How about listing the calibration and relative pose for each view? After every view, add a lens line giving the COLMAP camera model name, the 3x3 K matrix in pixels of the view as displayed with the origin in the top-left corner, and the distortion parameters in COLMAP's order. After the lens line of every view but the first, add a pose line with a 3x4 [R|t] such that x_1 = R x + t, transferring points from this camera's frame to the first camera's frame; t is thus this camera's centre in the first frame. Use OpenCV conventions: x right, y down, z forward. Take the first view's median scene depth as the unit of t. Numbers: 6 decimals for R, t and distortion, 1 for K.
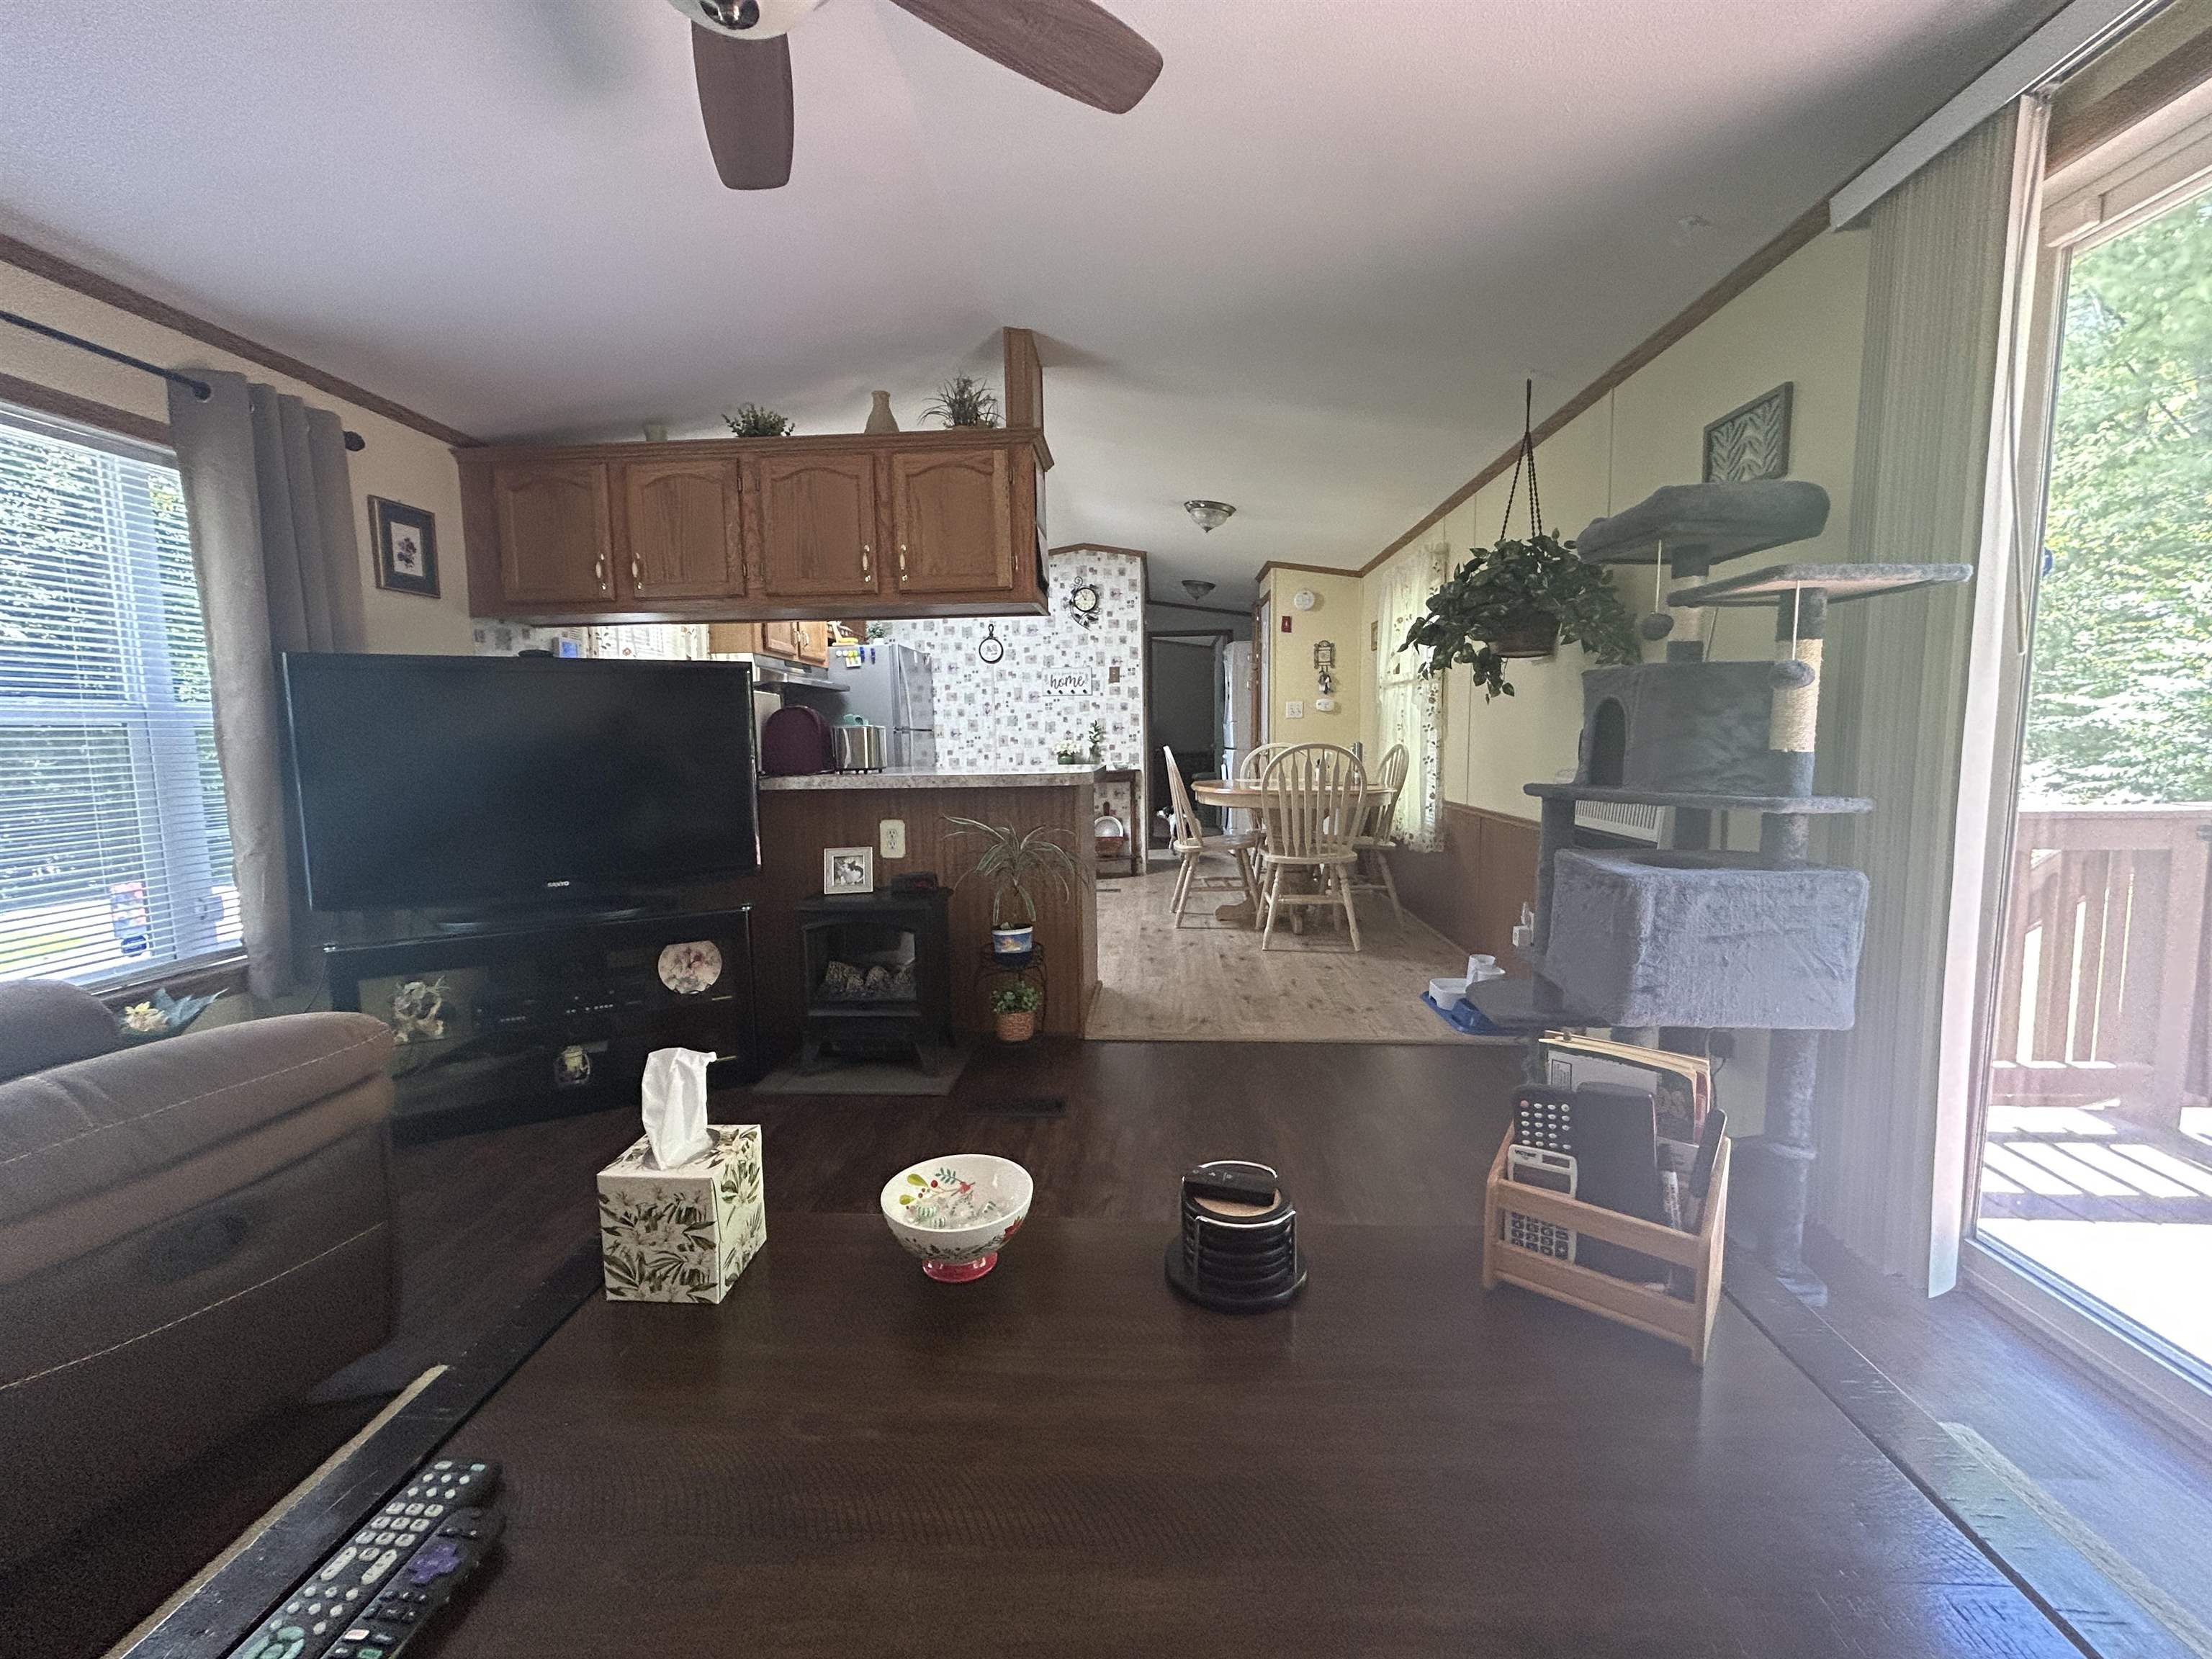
lens RADIAL K [[902.2, 0, 1101.5], [0, 902.2, 825.4], [0, 0, 1]] dist [-0.001600, 0.000074]
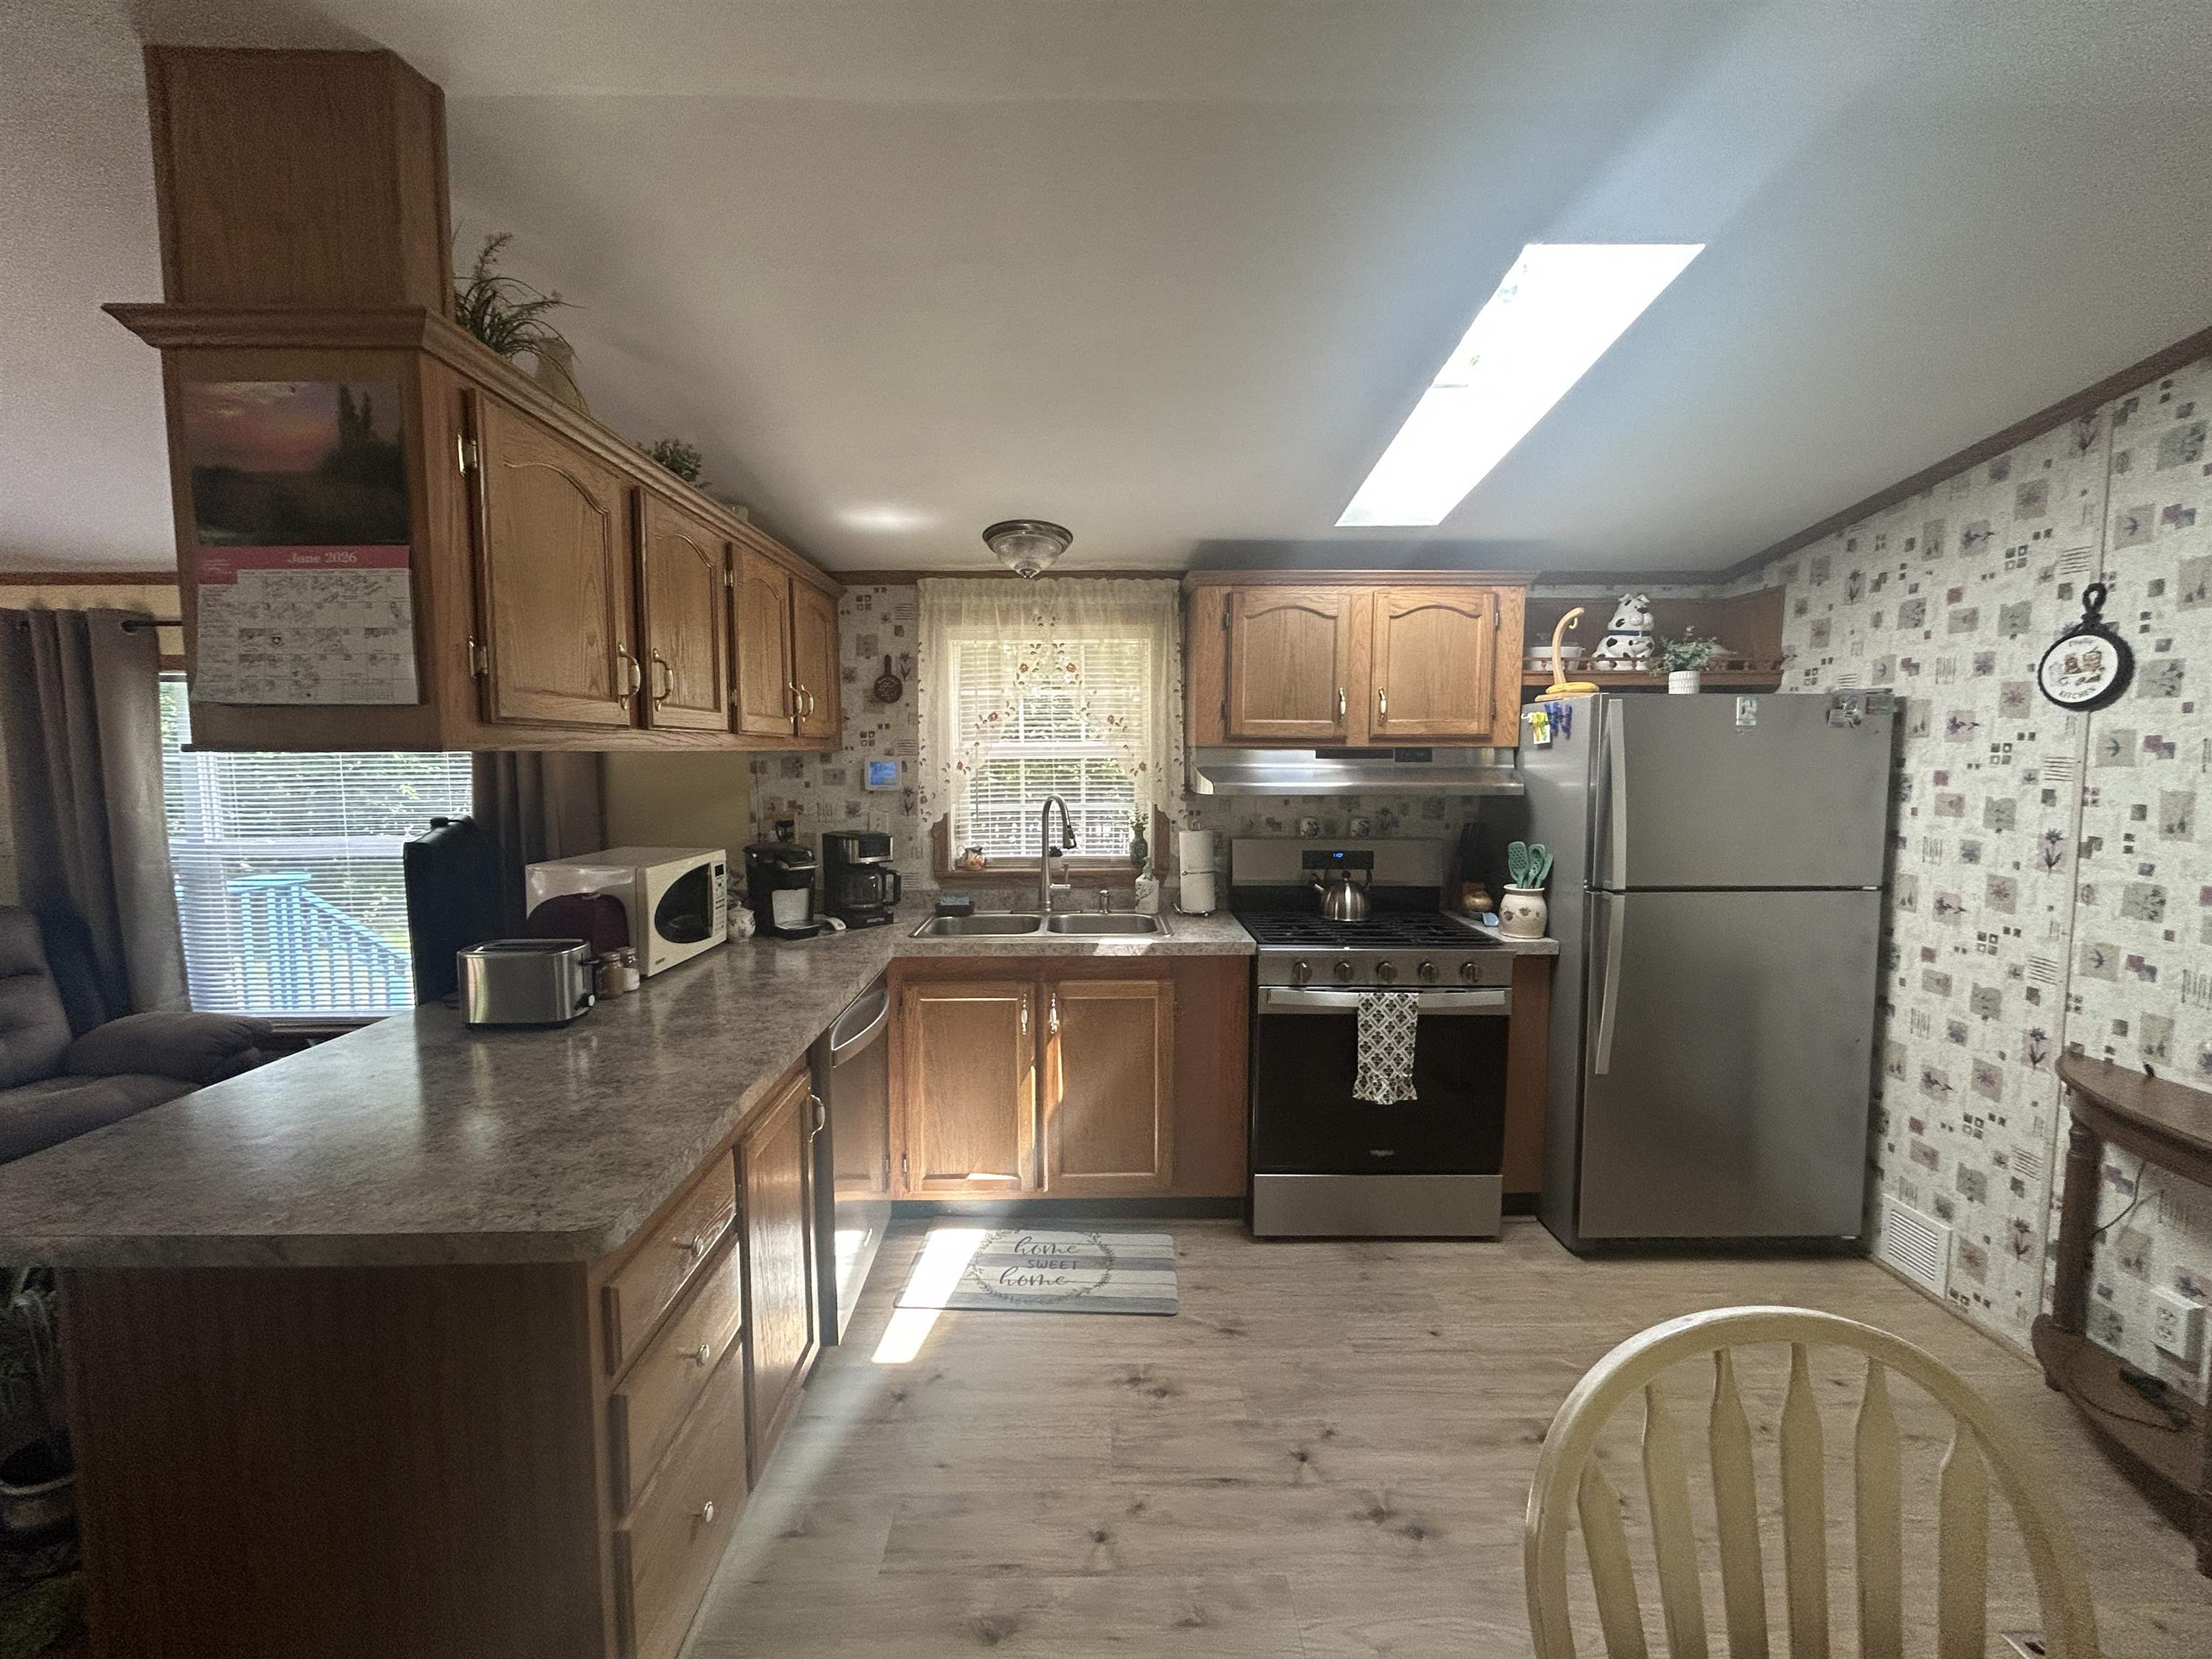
lens RADIAL K [[897.7, 0, 1104.2], [0, 897.7, 821.8], [0, 0, 1]] dist [-0.000398, 0.000256]
pose [[0.086411, 0.098340, -0.991394, 0.363015], [-0.103476, 0.990620, 0.089244, -0.301362], [0.990871, 0.094874, 0.095777, 1.434806]]
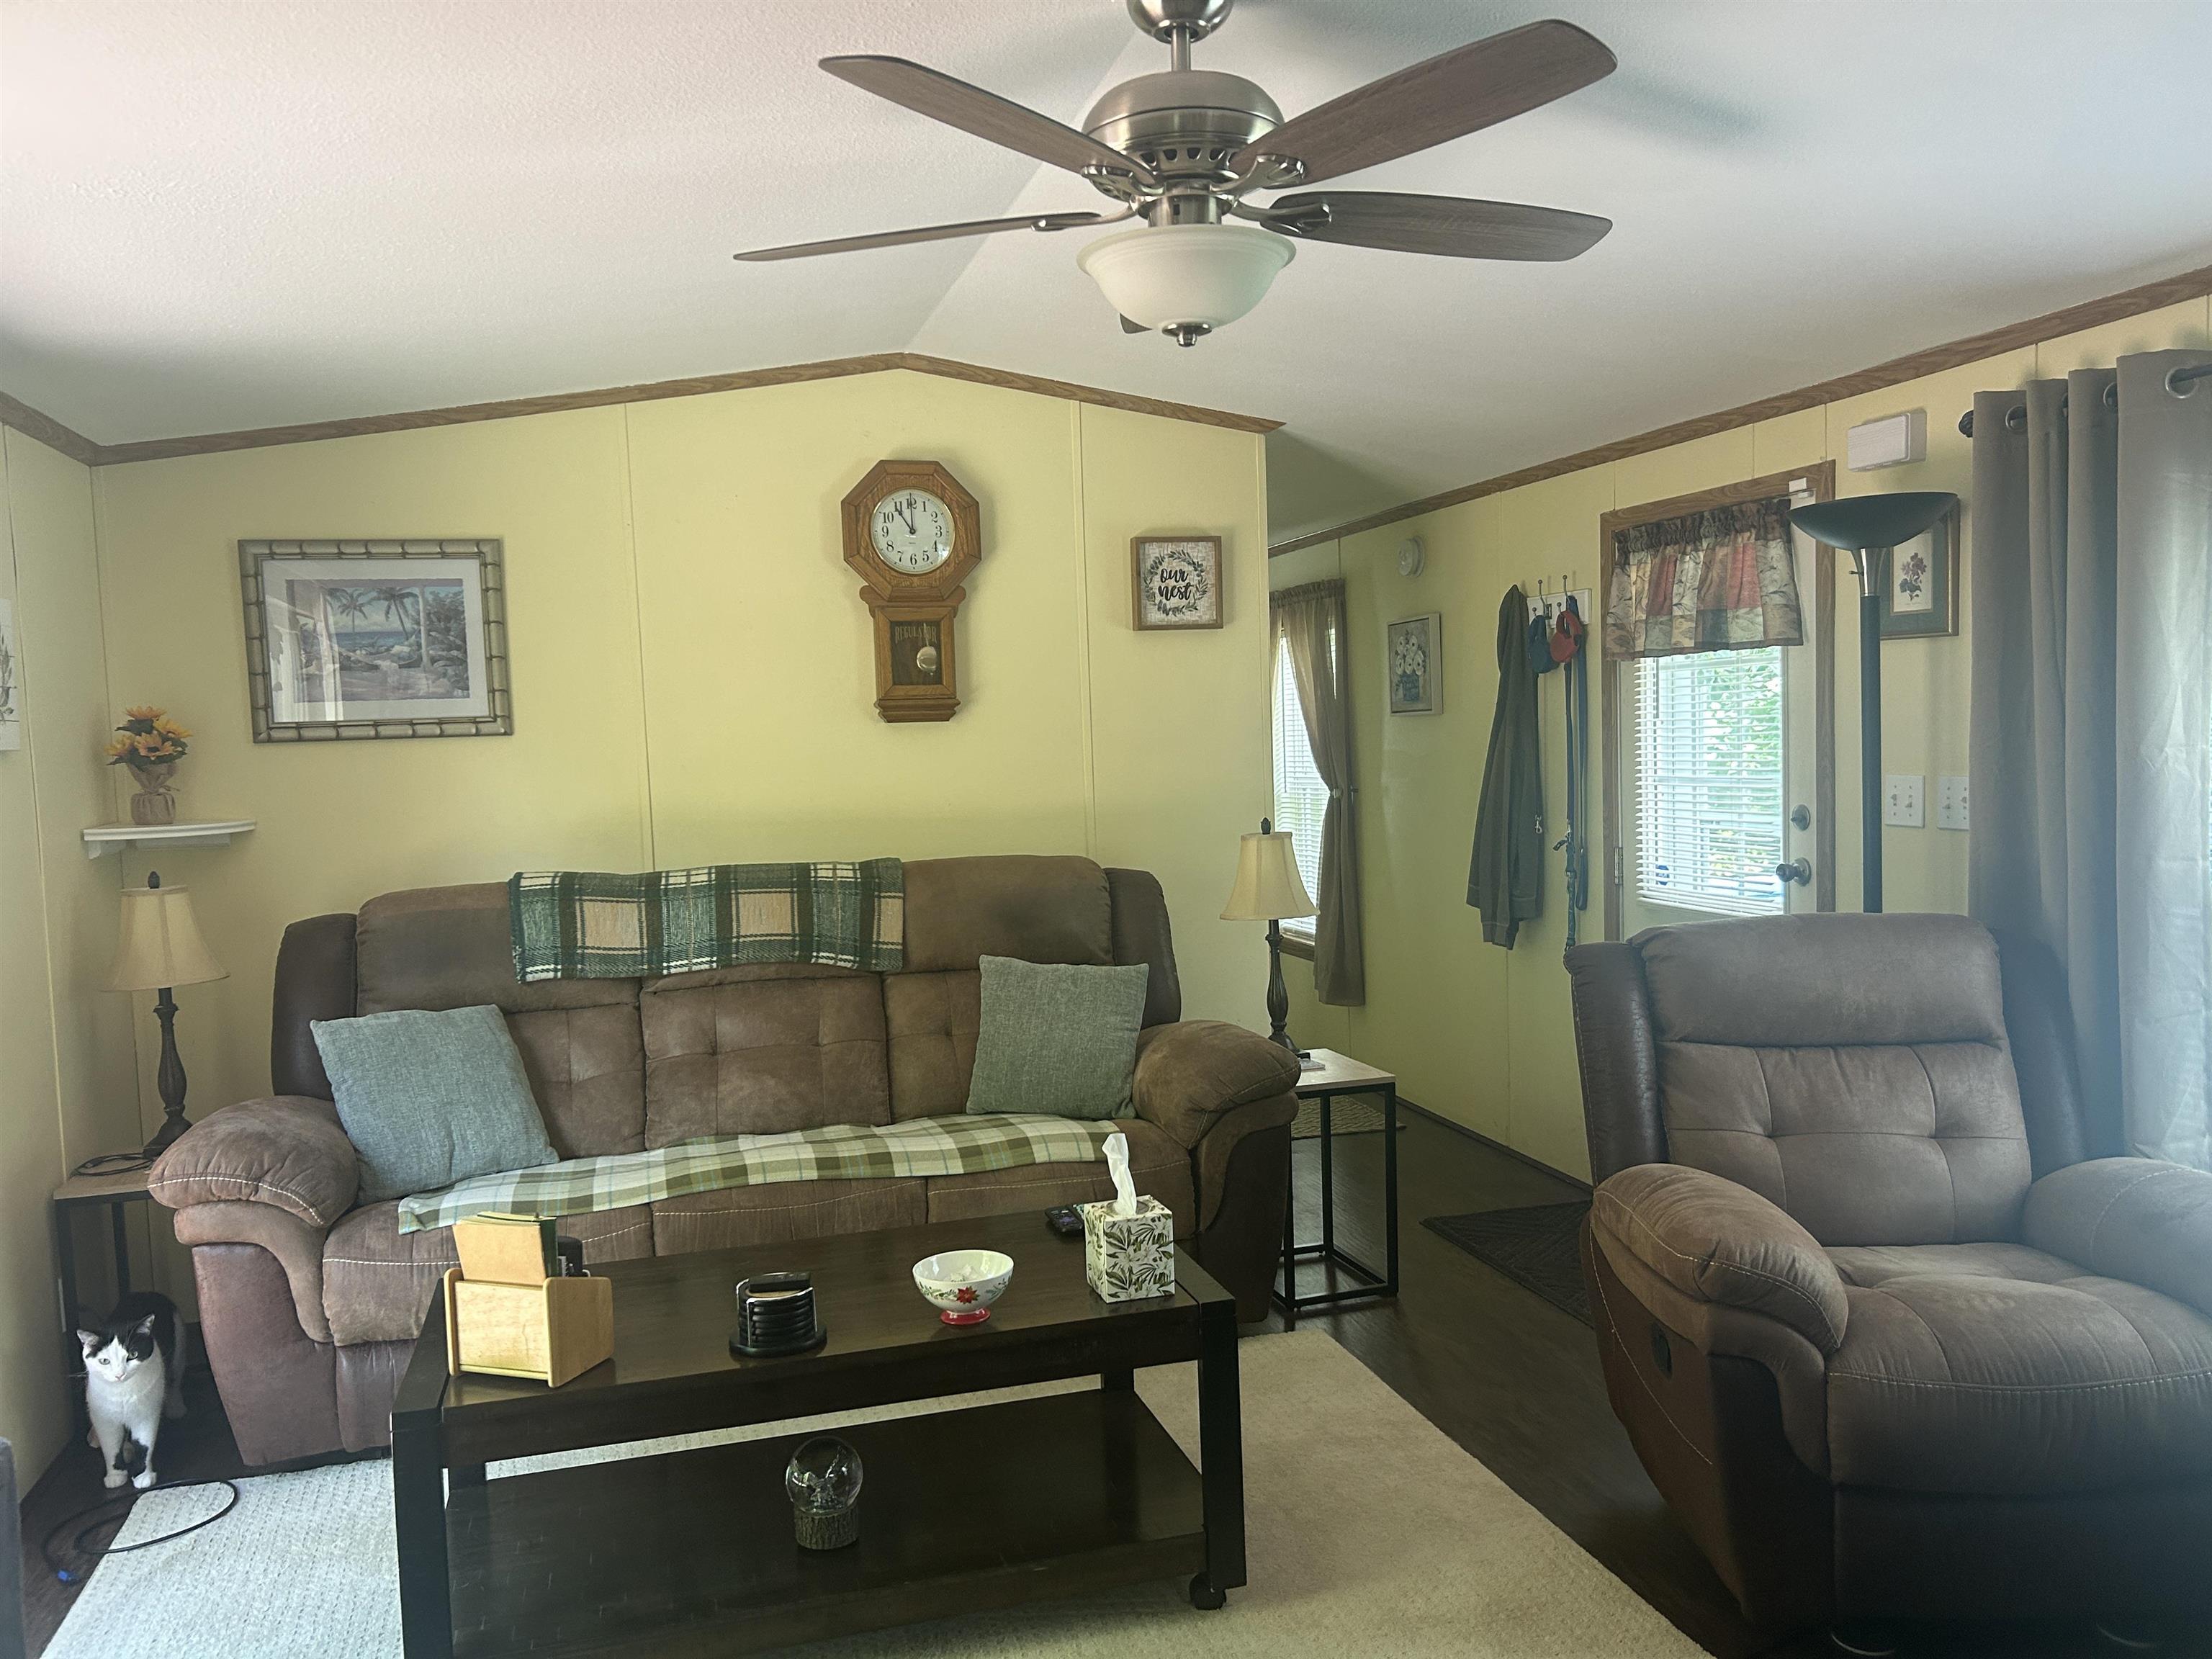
lens RADIAL K [[1673.5, 0, 1106.0], [0, 1673.5, 829.5], [0, 0, 1]] dist [0.094405, -0.000670]
pose [[-0.939086, 0.068678, -0.336751, 0.136570], [0.012587, 0.986046, 0.165996, -0.233097], [0.343453, 0.151646, -0.926846, 1.135208]]
